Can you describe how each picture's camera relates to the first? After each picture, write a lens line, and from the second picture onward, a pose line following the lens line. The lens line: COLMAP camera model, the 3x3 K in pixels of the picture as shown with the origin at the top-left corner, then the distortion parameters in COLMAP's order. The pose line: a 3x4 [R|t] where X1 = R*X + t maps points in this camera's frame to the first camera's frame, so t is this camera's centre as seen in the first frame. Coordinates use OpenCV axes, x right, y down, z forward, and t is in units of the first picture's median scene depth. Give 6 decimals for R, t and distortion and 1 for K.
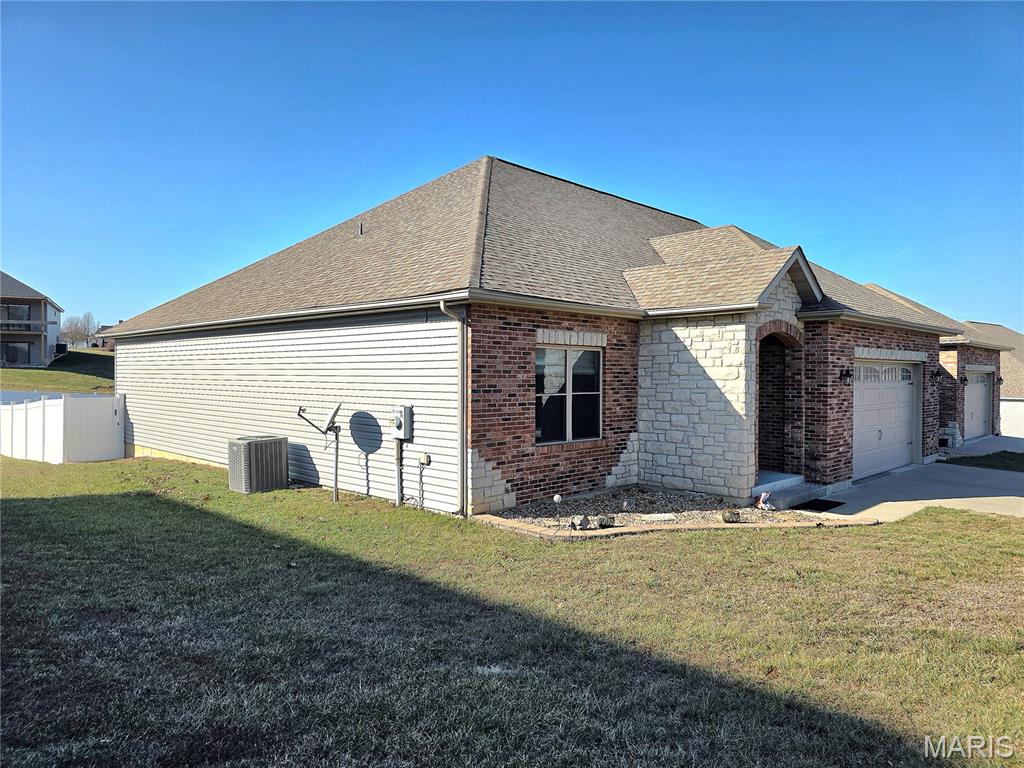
lens RADIAL K [[703.9, 0, 492.5], [0, 703.9, 388.4], [0, 0, 1]] dist [0.080814, -0.179522]
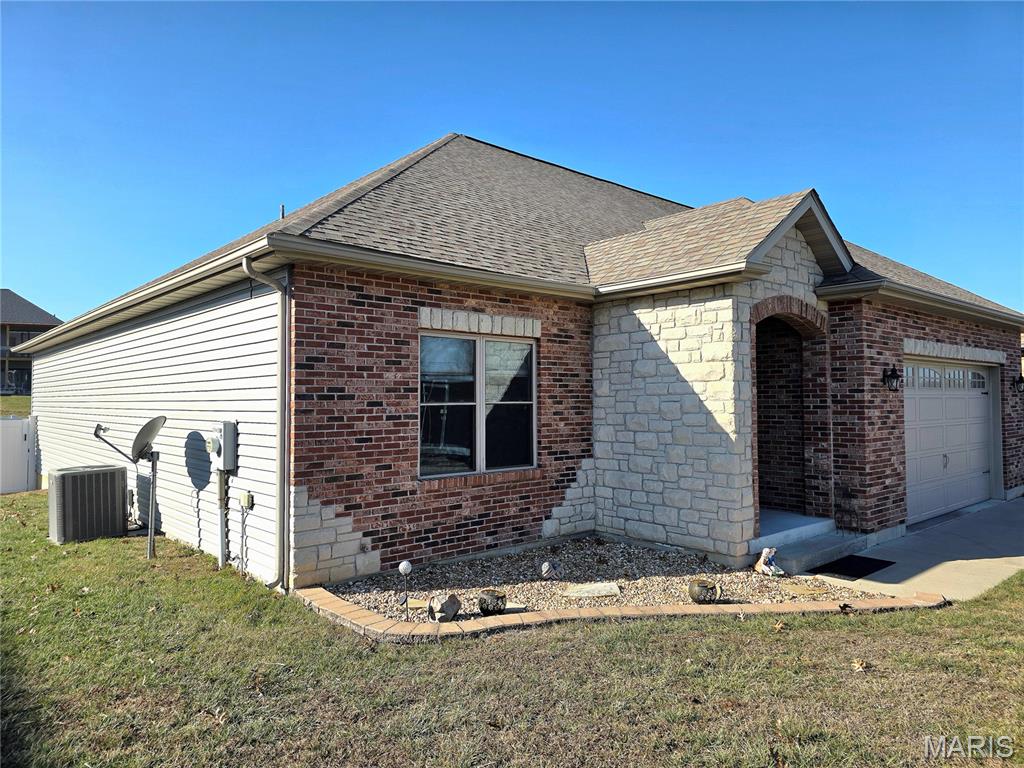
lens RADIAL K [[687.2, 0, 512.0], [0, 687.2, 384.0], [0, 0, 1]] dist [0.079312, -0.119627]
pose [[0.998339, -0.009950, -0.056740, 0.179306], [0.007377, 0.998942, -0.045384, 0.019769], [0.057132, 0.044890, 0.997357, 0.322322]]
